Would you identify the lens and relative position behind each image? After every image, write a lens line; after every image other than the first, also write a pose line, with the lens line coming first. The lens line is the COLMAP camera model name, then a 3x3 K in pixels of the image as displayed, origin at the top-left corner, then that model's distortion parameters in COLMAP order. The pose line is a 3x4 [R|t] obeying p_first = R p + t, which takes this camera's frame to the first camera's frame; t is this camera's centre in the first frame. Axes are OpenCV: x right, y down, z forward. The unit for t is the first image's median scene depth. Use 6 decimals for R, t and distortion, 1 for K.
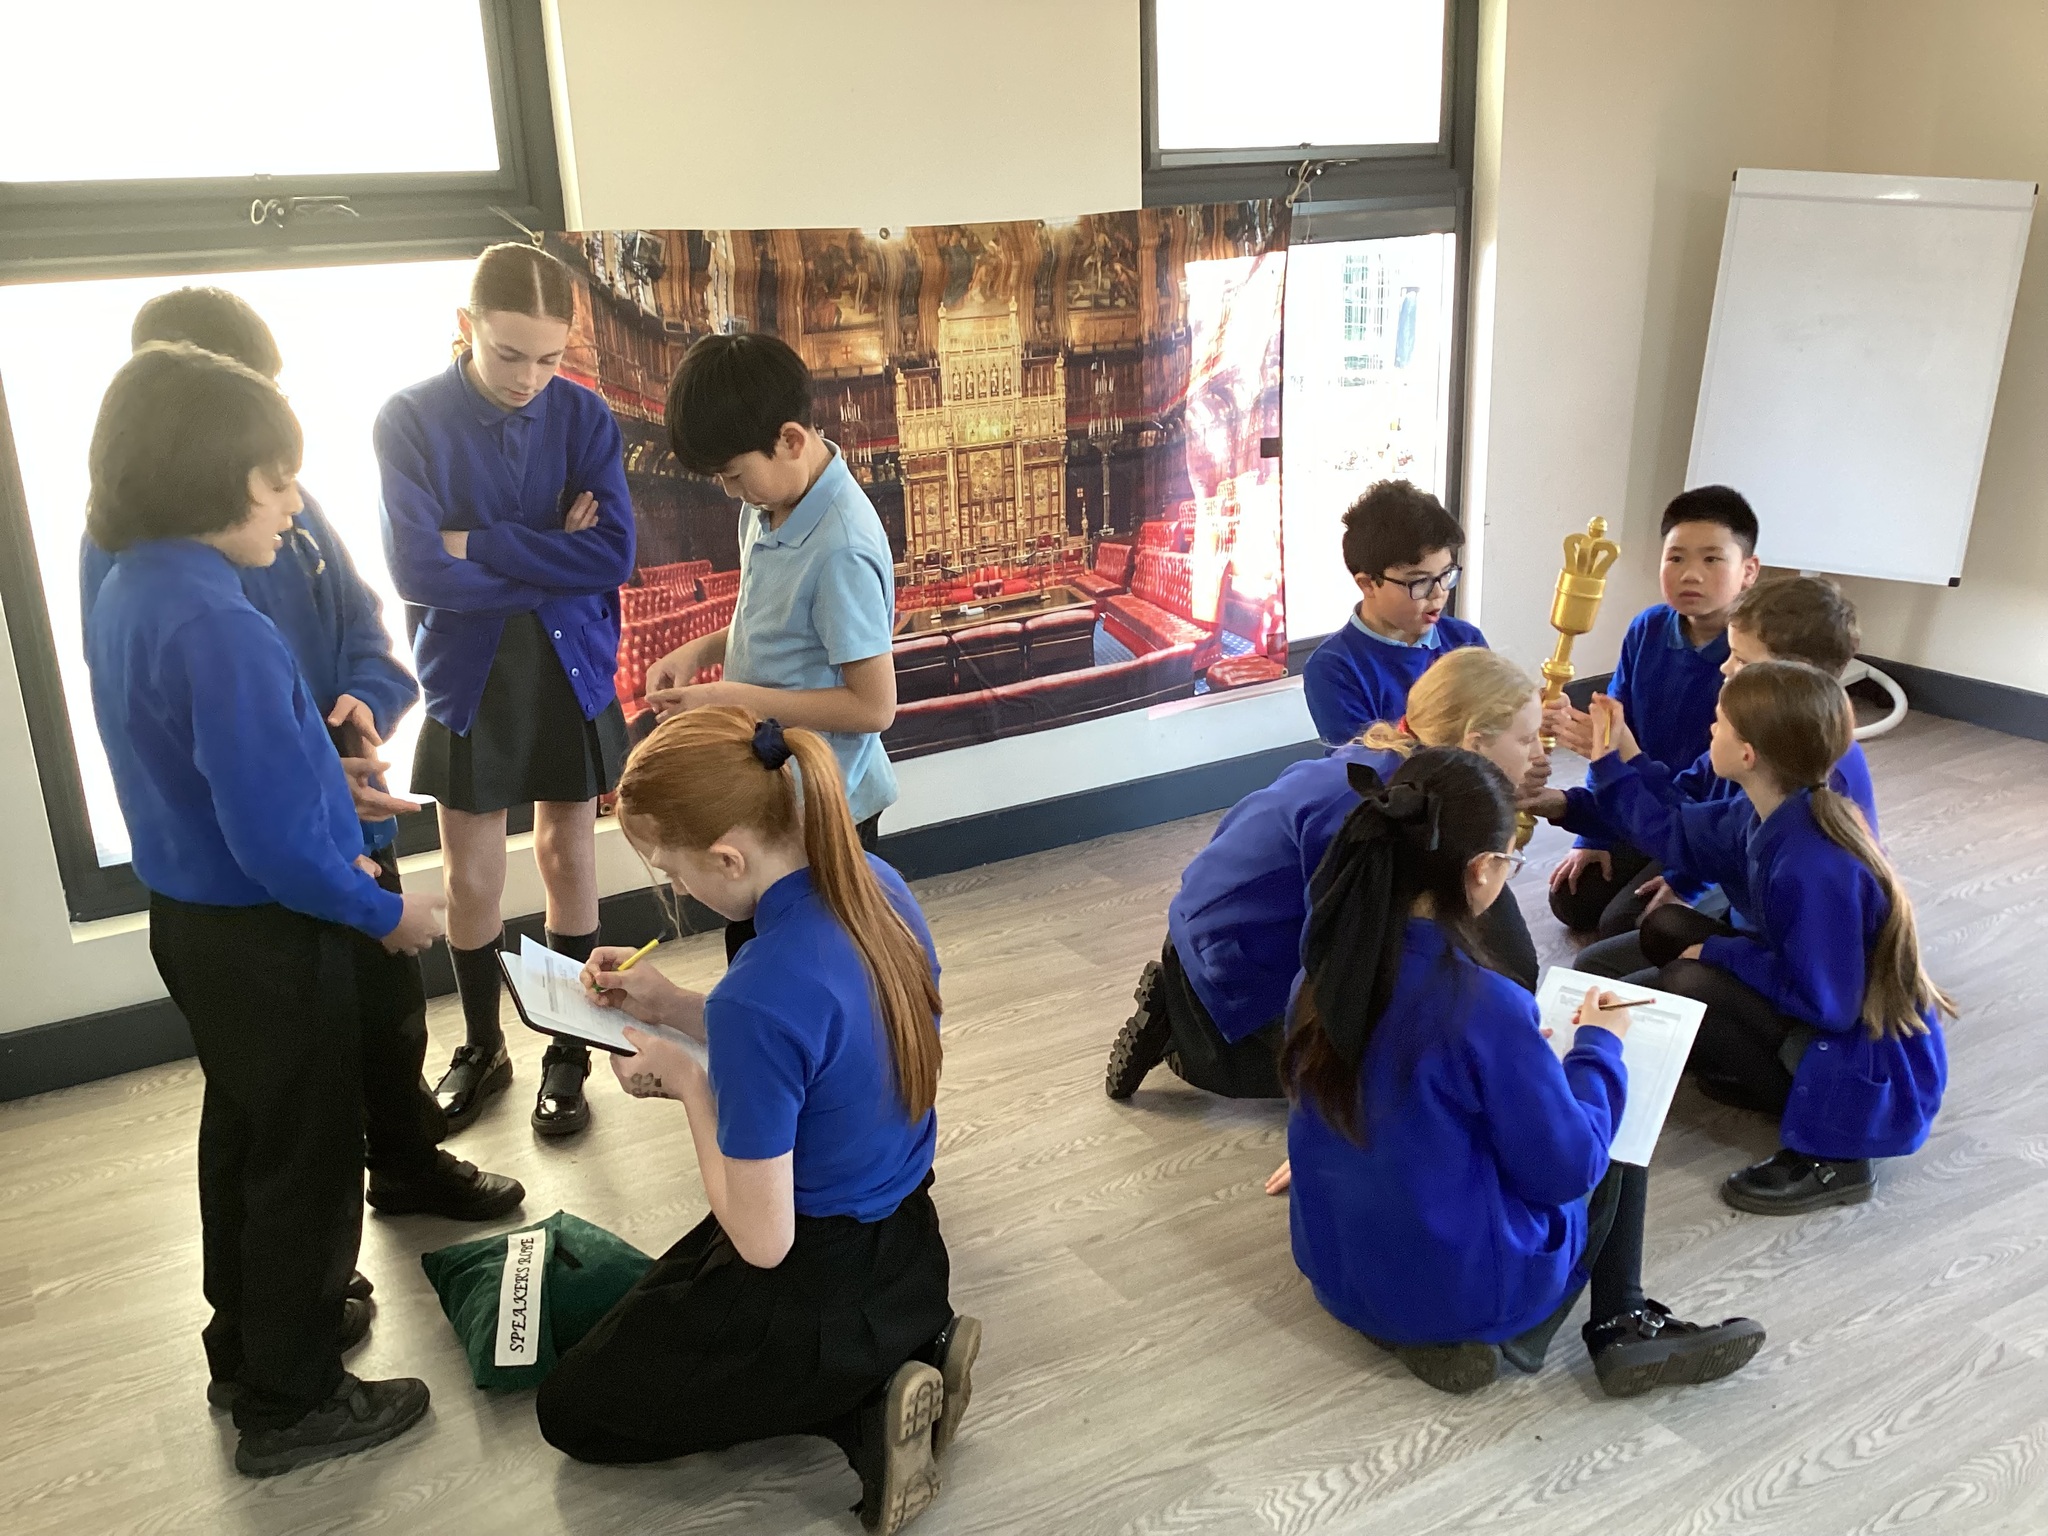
lens RADIAL K [[1948.0, 0, 1009.5], [0, 1948.0, 731.3], [0, 0, 1]] dist [0.020720, 0.000000]
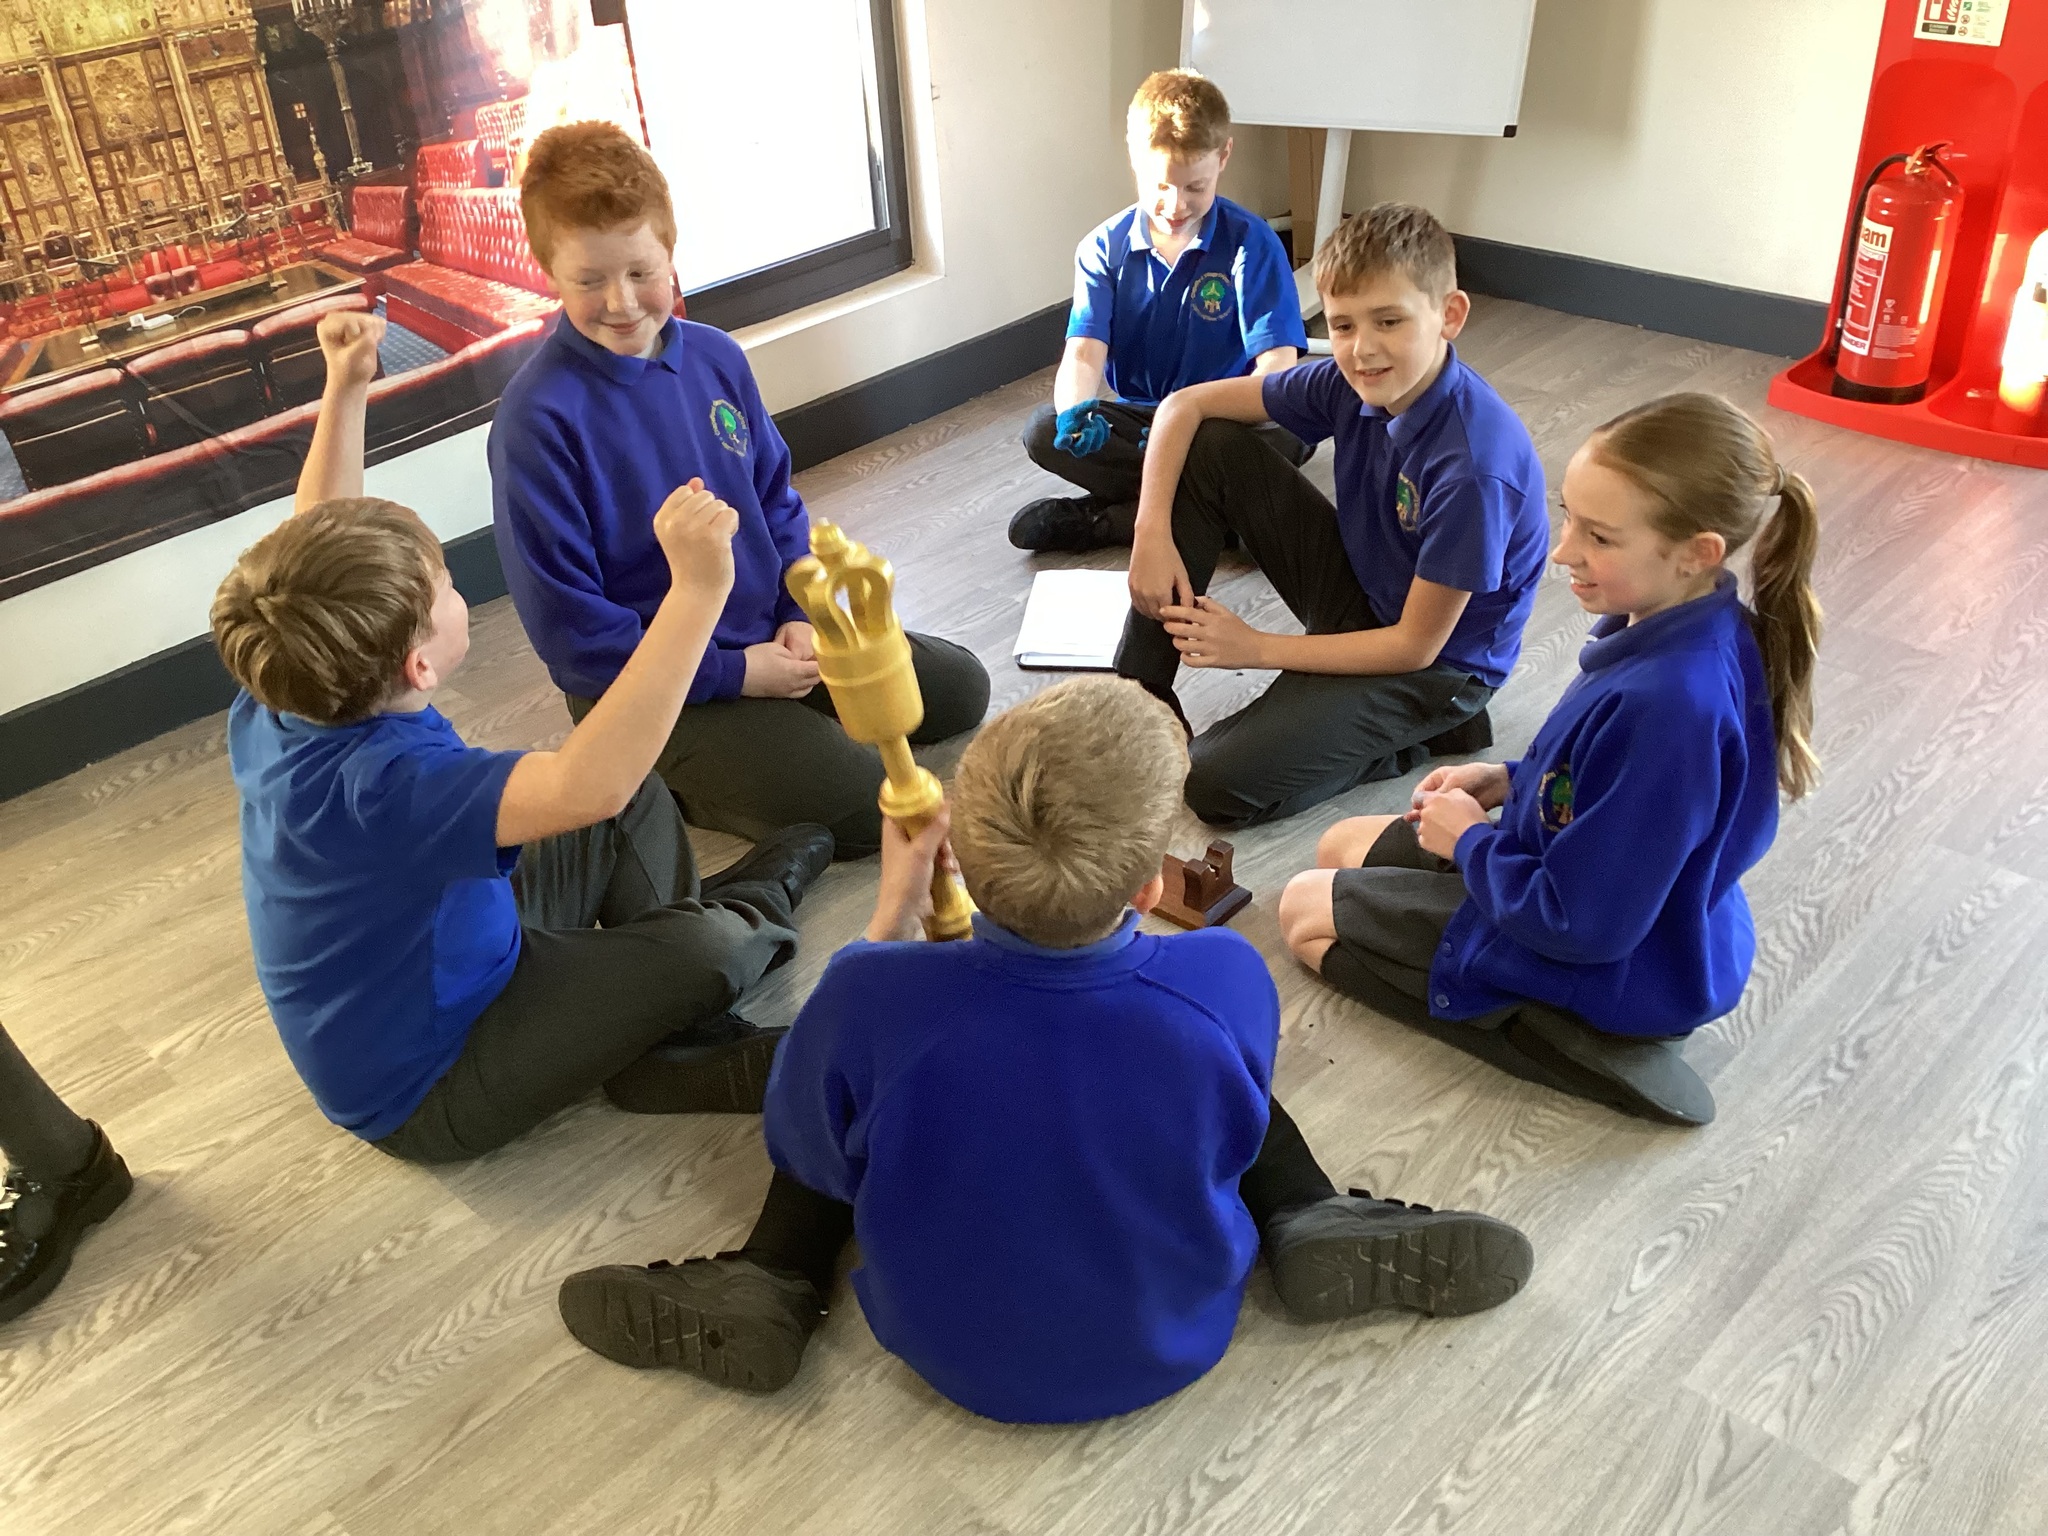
lens RADIAL K [[1948.0, 0, 1072.1], [0, 1948.0, 763.6], [0, 0, 1]] dist [0.020720, 0.000000]
pose [[0.960247, -0.159013, 0.229437, 0.101320], [0.094157, 0.958234, 0.270041, -0.069171], [-0.262794, -0.237702, 0.935113, 0.289649]]
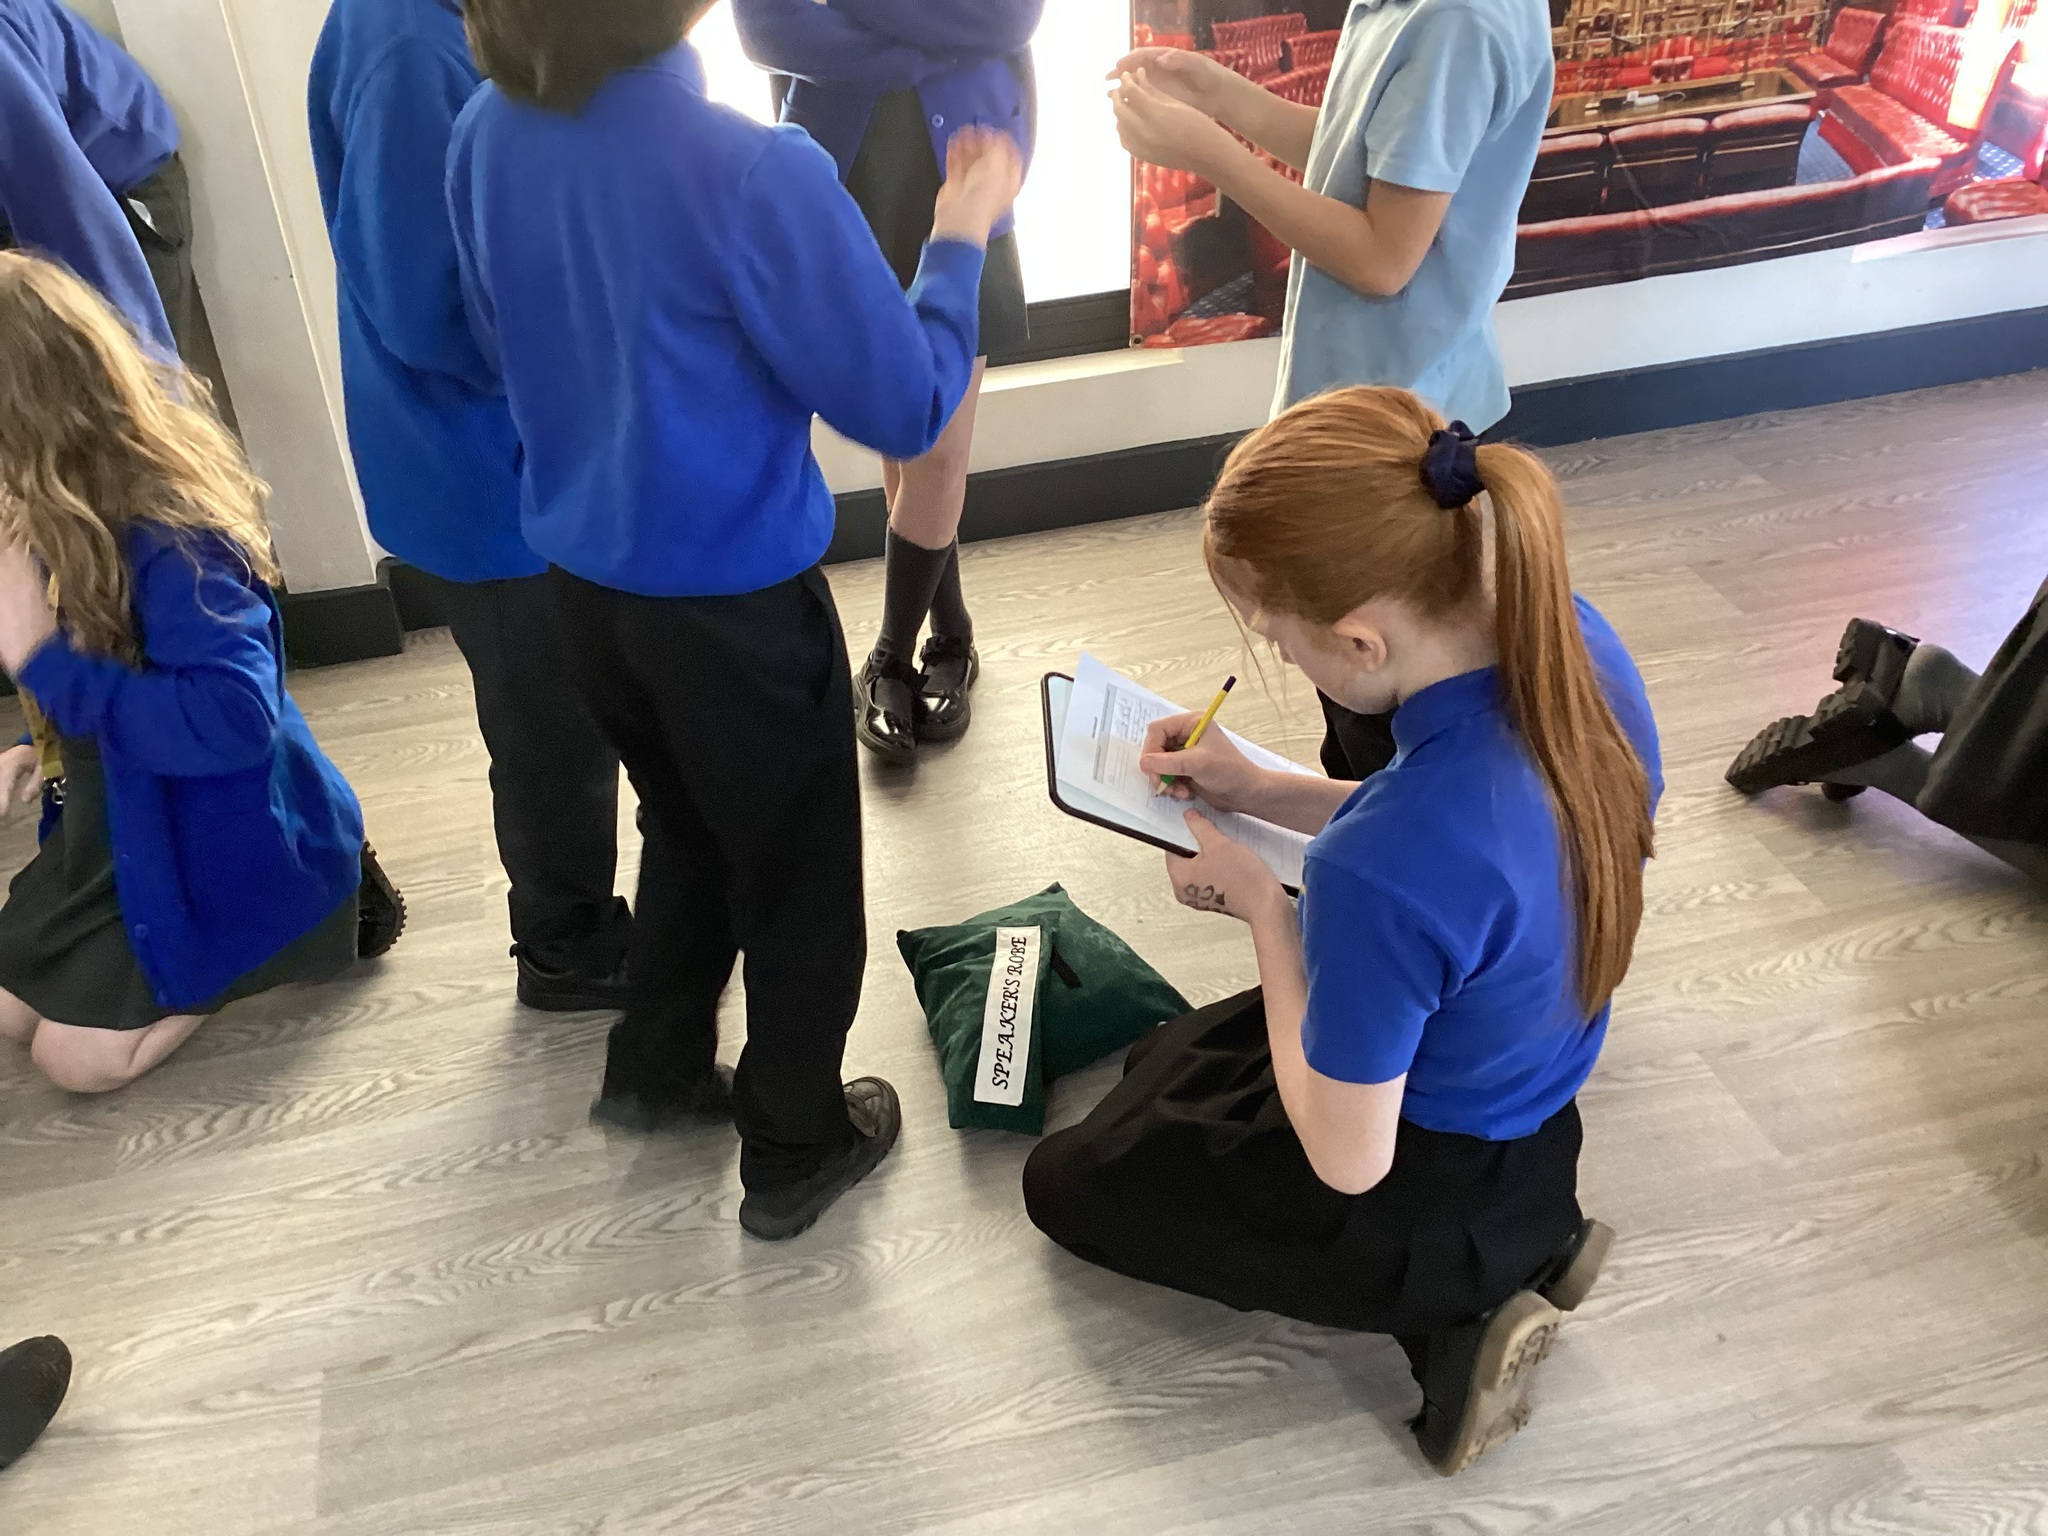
lens RADIAL K [[1948.0, 0, 996.6], [0, 1948.0, 791.7], [0, 0, 1]] dist [0.020720, 0.000000]
pose [[0.965957, 0.148426, -0.211889, -0.060855], [-0.070957, 0.939638, 0.334731, -0.047090], [0.248781, -0.308300, 0.918182, 0.177151]]
